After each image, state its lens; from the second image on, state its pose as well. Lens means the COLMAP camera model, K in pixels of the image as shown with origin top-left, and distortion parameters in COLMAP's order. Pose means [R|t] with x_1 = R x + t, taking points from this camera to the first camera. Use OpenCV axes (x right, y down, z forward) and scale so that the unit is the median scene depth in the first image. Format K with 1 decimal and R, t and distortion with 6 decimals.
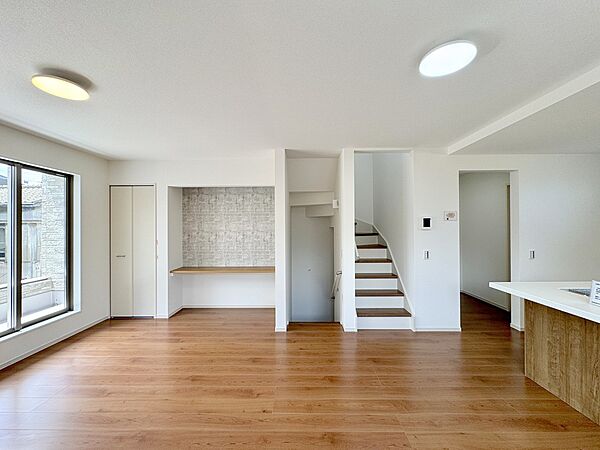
lens RADIAL K [[241.0, 0, 300.0], [0, 241.0, 223.9], [0, 0, 1]] dist [-0.003402, 0.001149]
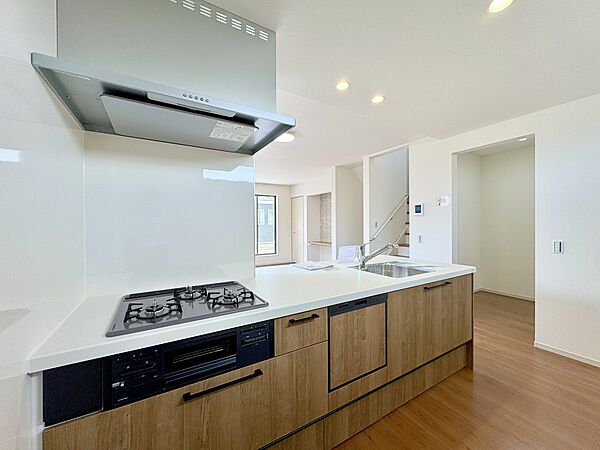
lens RADIAL K [[241.0, 0, 297.9], [0, 241.0, 225.4], [0, 0, 1]] dist [-0.003402, 0.001149]
pose [[0.520125, 0.008532, -0.854047, 1.134064], [0.019560, 0.999569, 0.021898, 0.031678], [0.853866, -0.028095, 0.519734, -0.027395]]
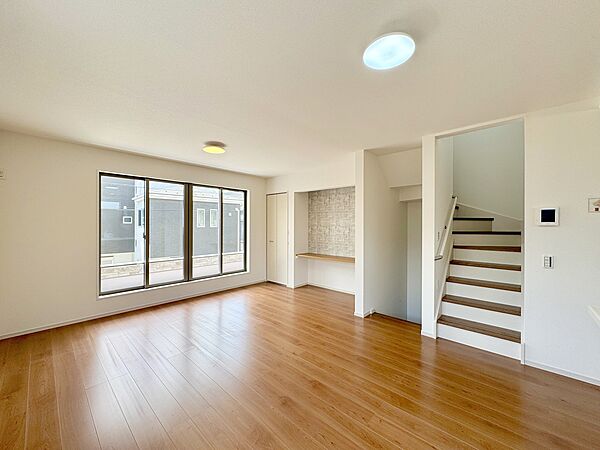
lens RADIAL K [[241.0, 0, 298.3], [0, 241.0, 228.3], [0, 0, 1]] dist [-0.003402, 0.001149]
pose [[0.742086, 0.019874, -0.670010, 0.440547], [0.003390, 0.999436, 0.033400, 0.001903], [0.670296, -0.027057, 0.741601, -0.001612]]
